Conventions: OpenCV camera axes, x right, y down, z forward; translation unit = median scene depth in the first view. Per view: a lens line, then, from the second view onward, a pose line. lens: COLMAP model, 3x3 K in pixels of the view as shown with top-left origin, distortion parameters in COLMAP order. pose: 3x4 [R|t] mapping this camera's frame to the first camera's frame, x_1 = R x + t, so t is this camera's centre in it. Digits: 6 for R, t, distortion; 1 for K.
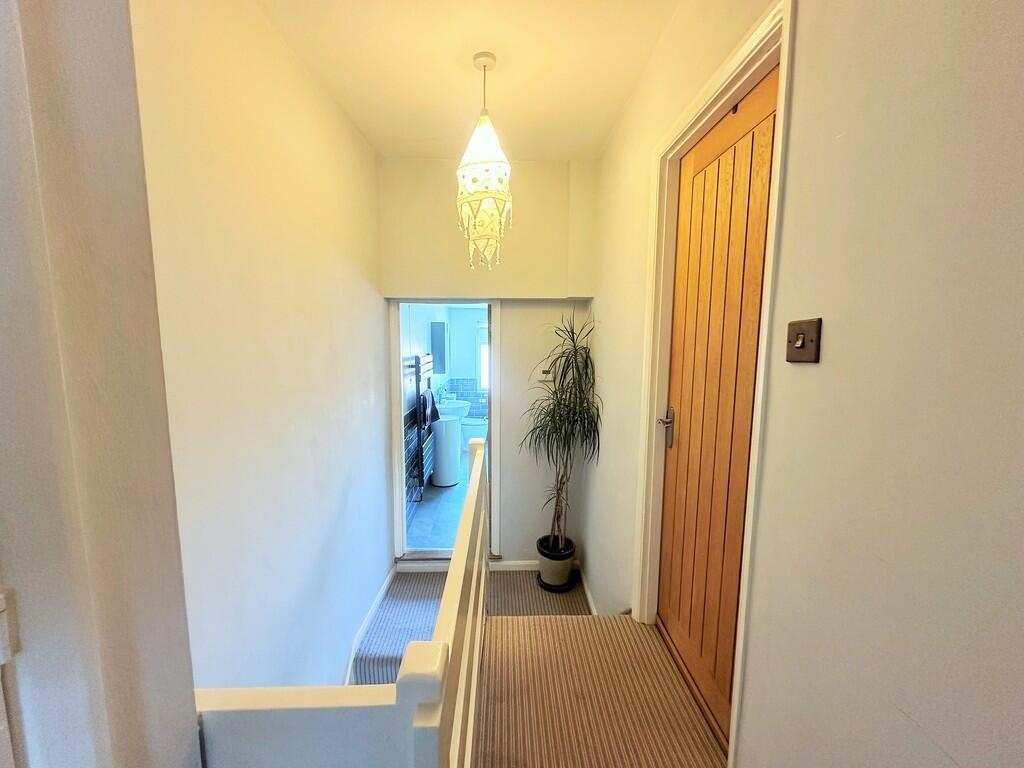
lens RADIAL K [[409.0, 0, 512.7], [0, 409.0, 383.5], [0, 0, 1]] dist [-0.001887, 0.000270]
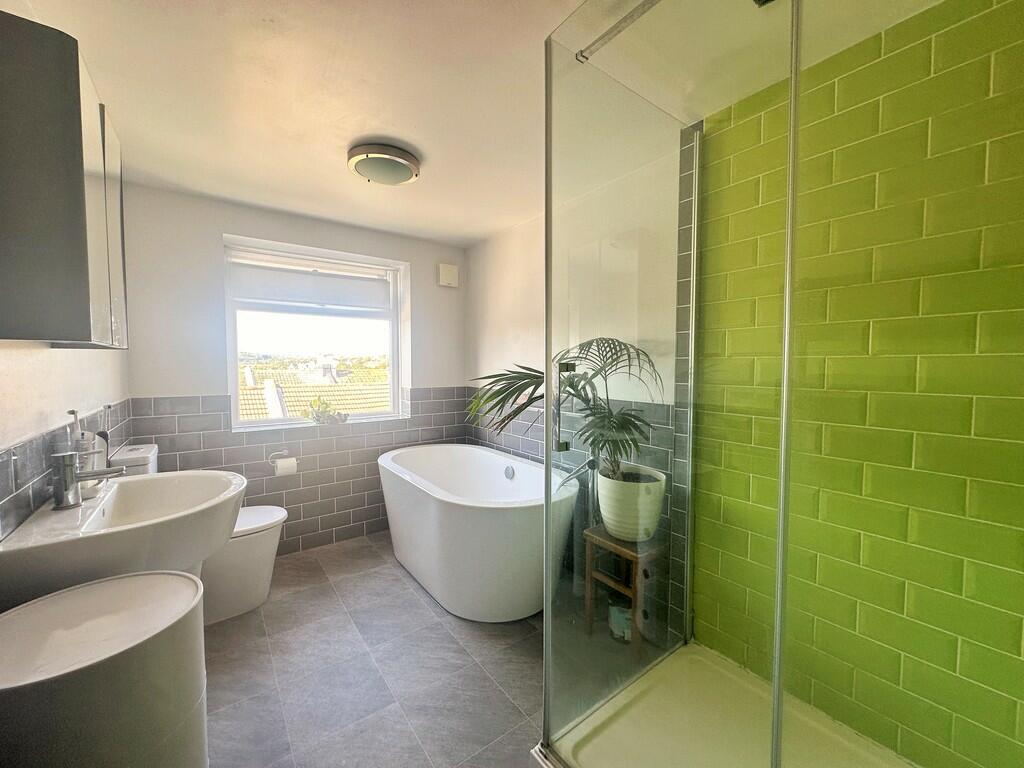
lens RADIAL K [[409.0, 0, 511.3], [0, 409.0, 382.6], [0, 0, 1]] dist [-0.001887, 0.000270]
pose [[0.816237, -0.030348, 0.576919, -0.102713], [0.066998, 0.996854, -0.042353, 0.010897], [-0.573819, 0.073222, 0.815702, 0.645872]]
